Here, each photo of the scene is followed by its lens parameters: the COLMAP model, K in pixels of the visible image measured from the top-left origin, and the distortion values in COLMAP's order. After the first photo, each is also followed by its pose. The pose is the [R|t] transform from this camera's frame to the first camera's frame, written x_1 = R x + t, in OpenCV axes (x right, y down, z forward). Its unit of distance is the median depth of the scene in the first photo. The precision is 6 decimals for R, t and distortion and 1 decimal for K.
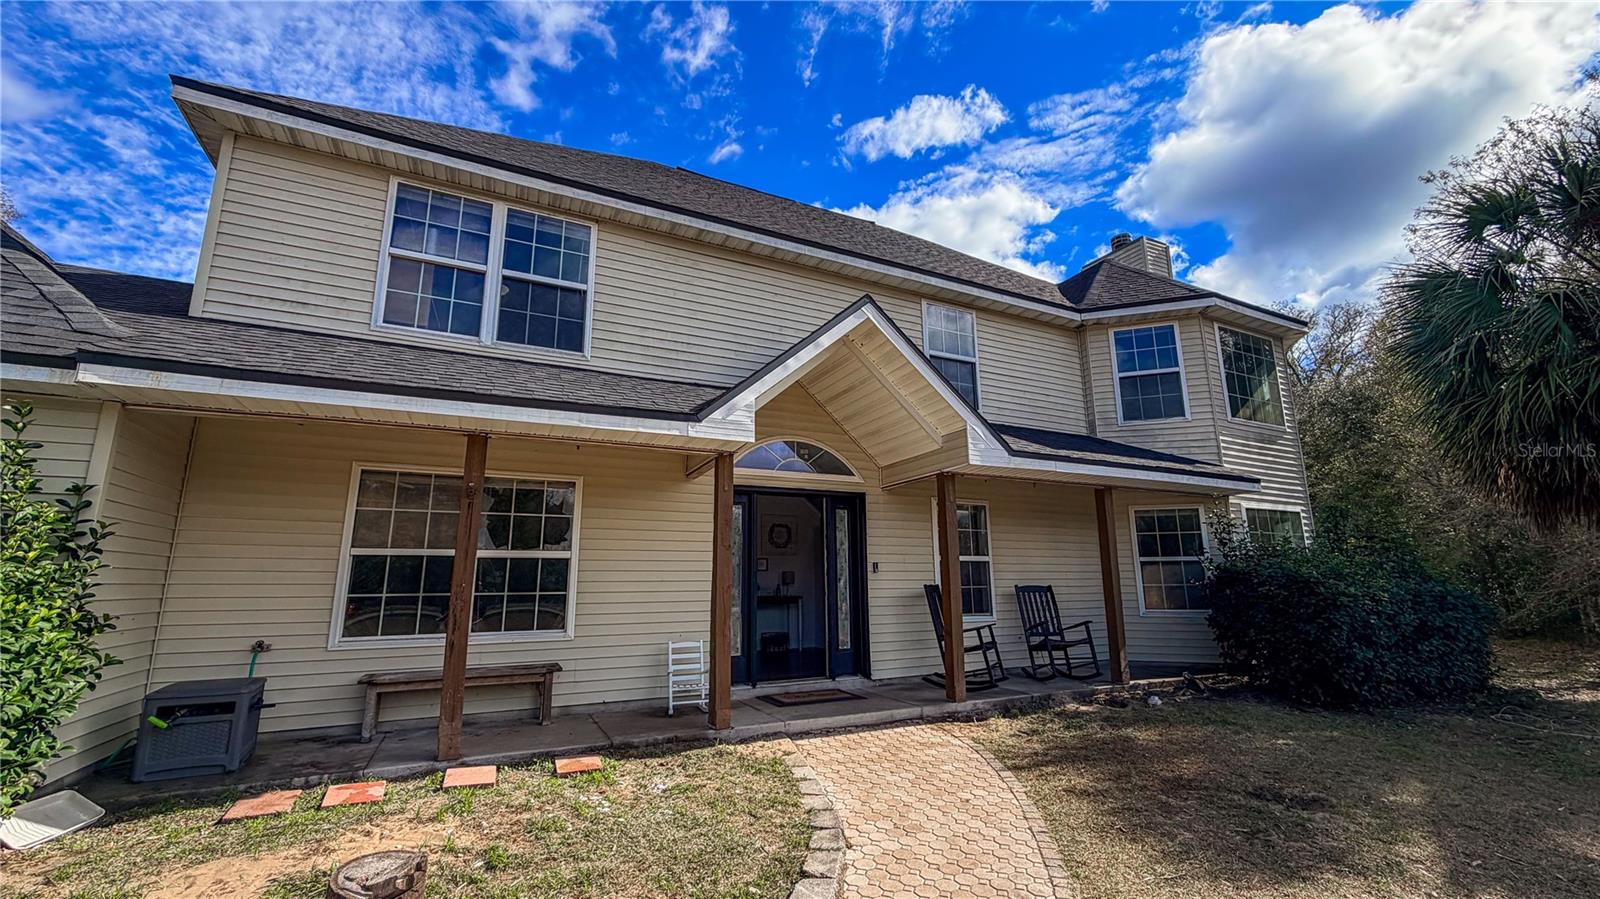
lens RADIAL K [[625.9, 0, 800.0], [0, 625.9, 449.5], [0, 0, 1]] dist [-0.001309, 0.000155]
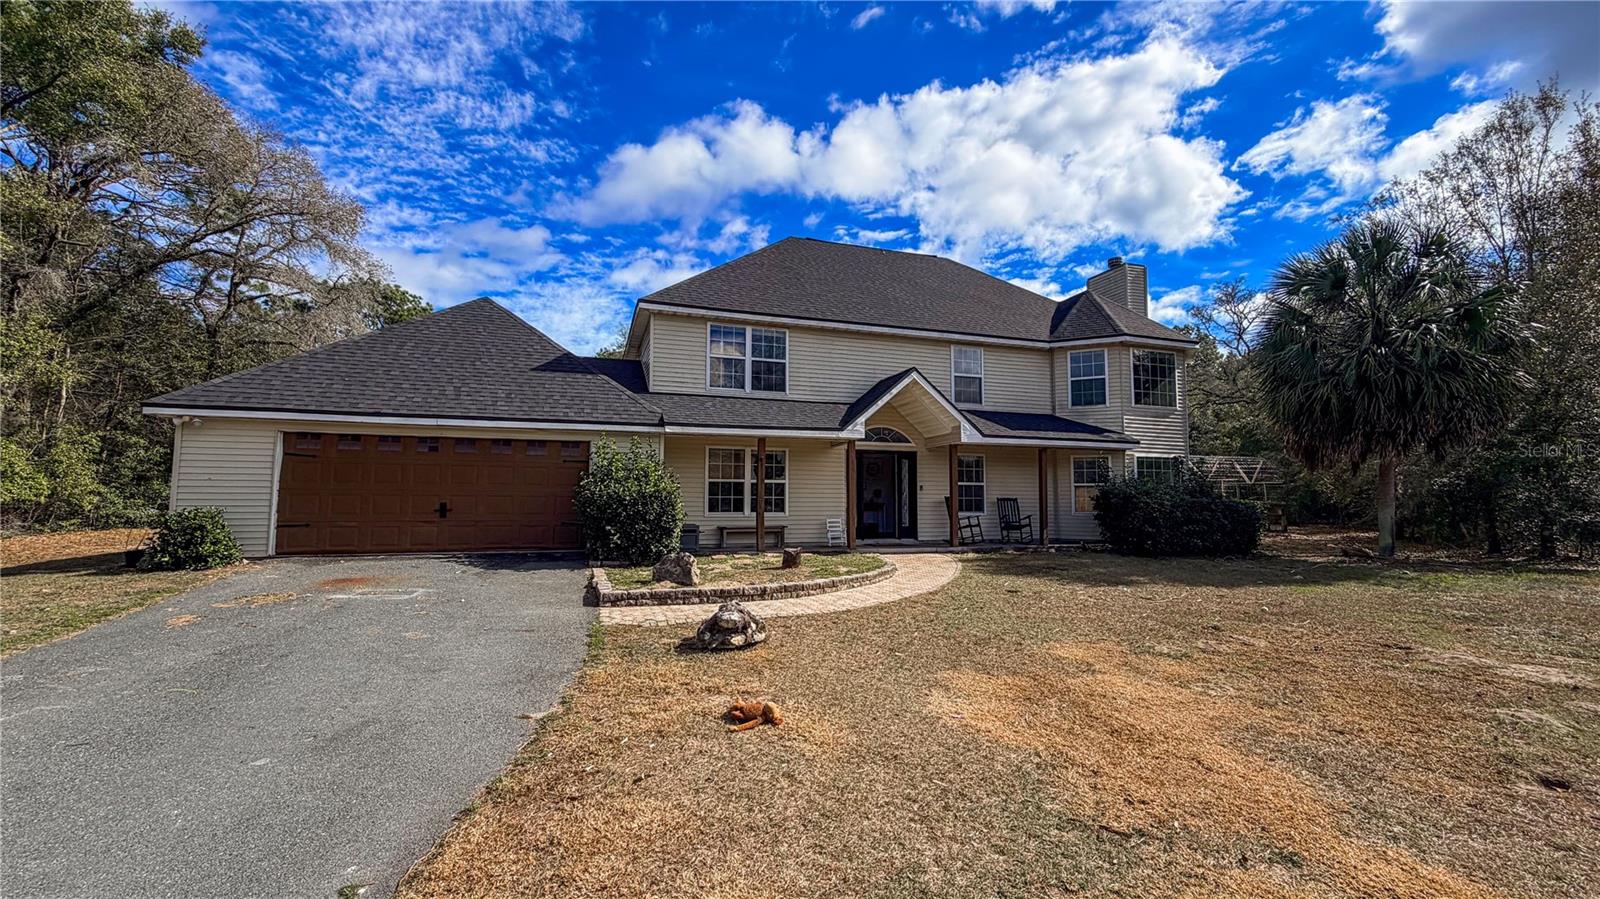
lens RADIAL K [[625.9, 0, 800.0], [0, 625.9, 449.5], [0, 0, 1]] dist [-0.001309, 0.000155]
pose [[0.990159, -0.001168, -0.139941, 0.014629], [0.018262, 0.992494, 0.120924, -0.190013], [0.138749, -0.122289, 0.982748, -1.044995]]
